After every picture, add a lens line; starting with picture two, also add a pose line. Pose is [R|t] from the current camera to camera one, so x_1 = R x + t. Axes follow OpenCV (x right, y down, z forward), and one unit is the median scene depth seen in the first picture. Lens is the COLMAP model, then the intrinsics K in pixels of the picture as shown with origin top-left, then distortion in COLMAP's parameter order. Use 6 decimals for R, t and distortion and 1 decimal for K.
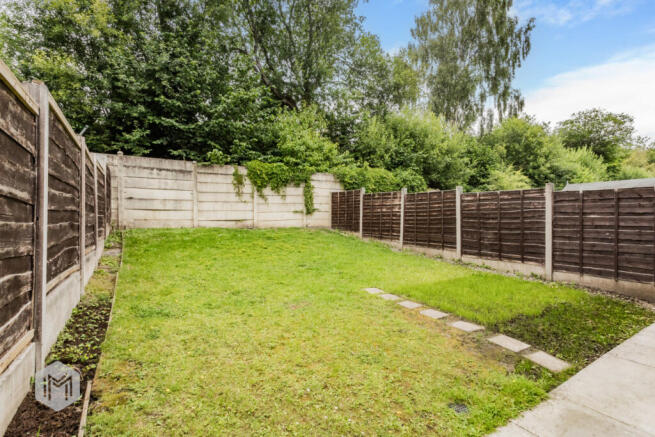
lens RADIAL K [[313.5, 0, 327.8], [0, 313.5, 218.8], [0, 0, 1]] dist [0.000099, 0.000115]
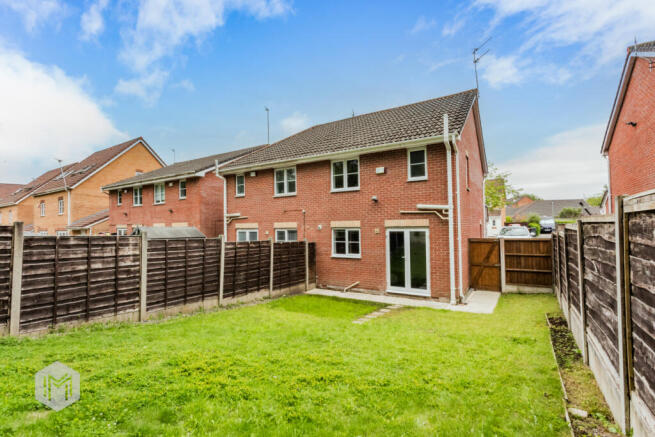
lens RADIAL K [[313.5, 0, 327.9], [0, 313.5, 218.9], [0, 0, 1]] dist [0.000099, 0.000115]
pose [[-0.424266, 0.036927, 0.904784, -0.731953], [0.012004, 0.999310, -0.035156, -0.122659], [-0.905458, -0.004055, -0.424417, 1.174082]]
